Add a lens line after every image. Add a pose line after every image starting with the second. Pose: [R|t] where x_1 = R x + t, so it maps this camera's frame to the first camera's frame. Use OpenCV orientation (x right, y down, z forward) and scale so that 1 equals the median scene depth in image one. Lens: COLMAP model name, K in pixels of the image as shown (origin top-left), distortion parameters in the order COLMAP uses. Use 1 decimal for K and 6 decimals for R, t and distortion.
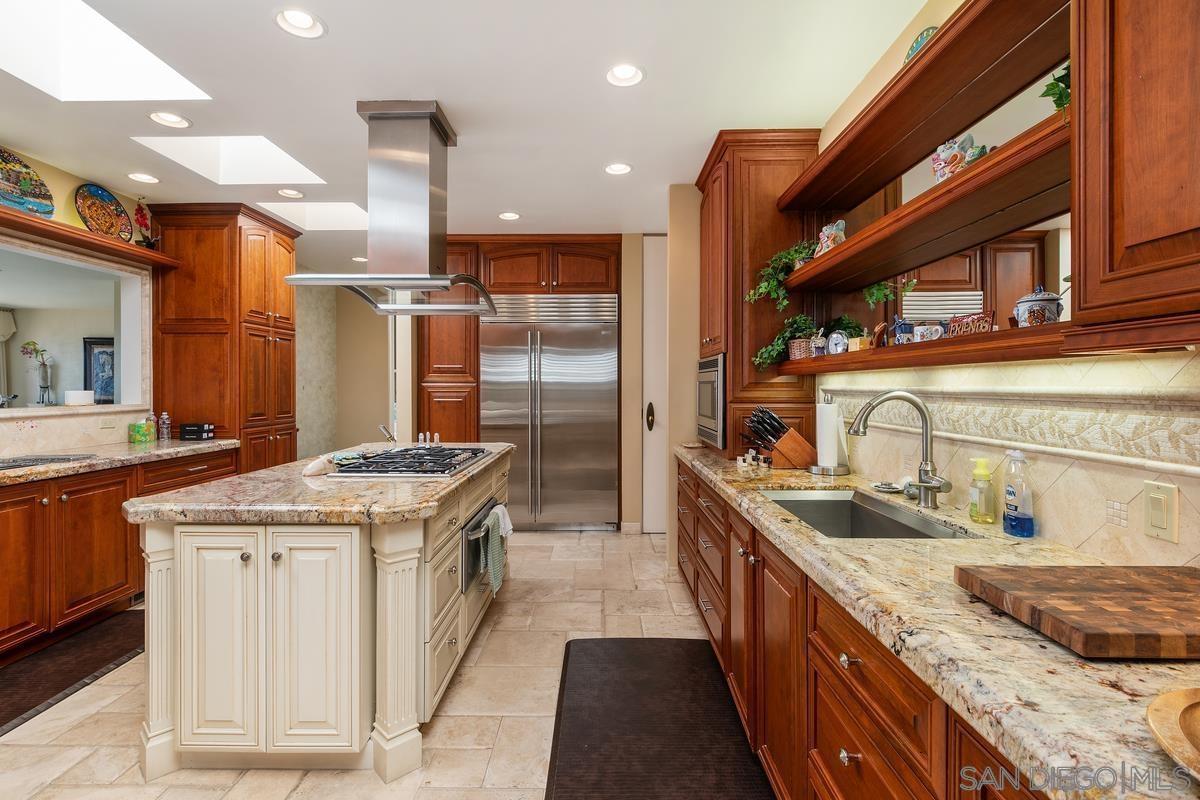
lens RADIAL K [[579.4, 0, 594.7], [0, 579.4, 394.8], [0, 0, 1]] dist [-0.005207, -0.000309]
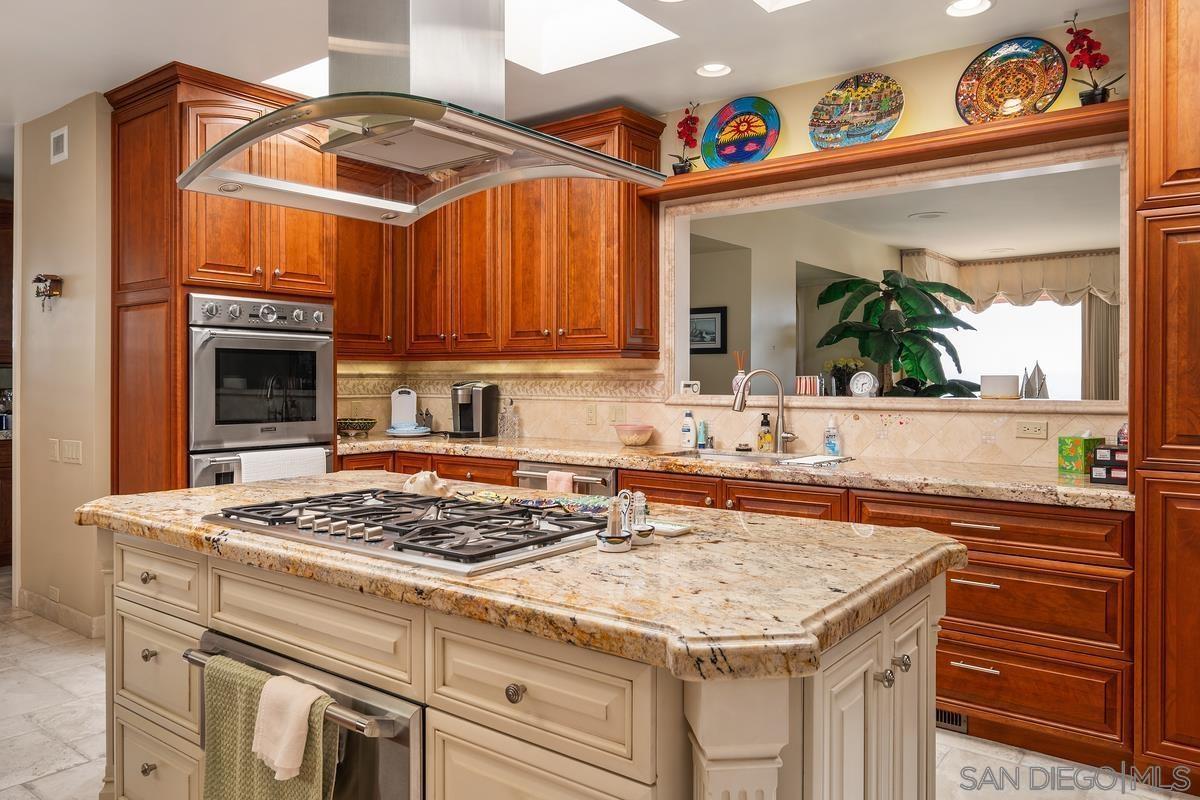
lens RADIAL K [[854.5, 0, 604.1], [0, 854.5, 375.6], [0, 0, 1]] dist [0.009914, 0.001396]
pose [[-0.594372, -0.001226, -0.804190, 0.140683], [-0.013311, 0.999877, 0.008313, -0.009444], [0.804080, 0.015646, -0.594315, 1.355092]]
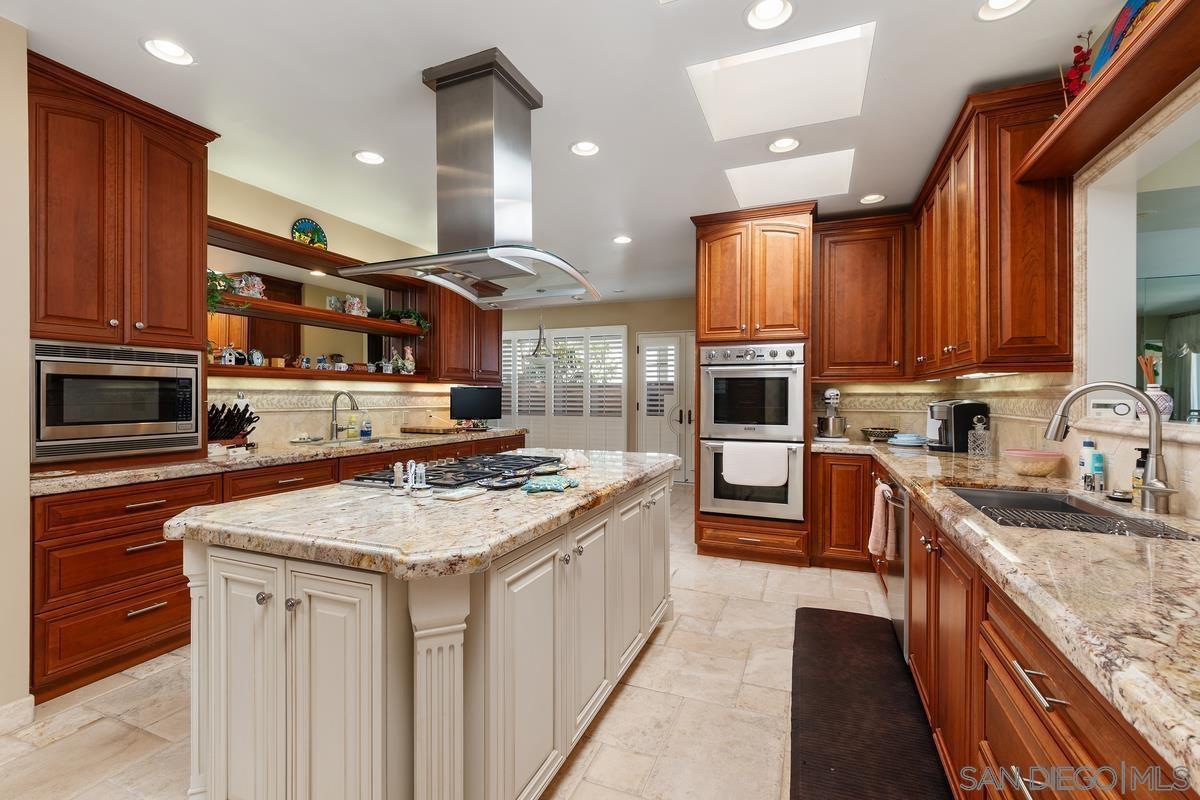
lens RADIAL K [[535.5, 0, 600.0], [0, 535.5, 397.9], [0, 0, 1]] dist [-0.001971, -0.000098]
pose [[-0.928195, -0.003075, 0.372081, -0.685579], [0.003680, 0.999841, 0.017441, -0.006356], [-0.372076, 0.017558, -0.928036, 1.461861]]
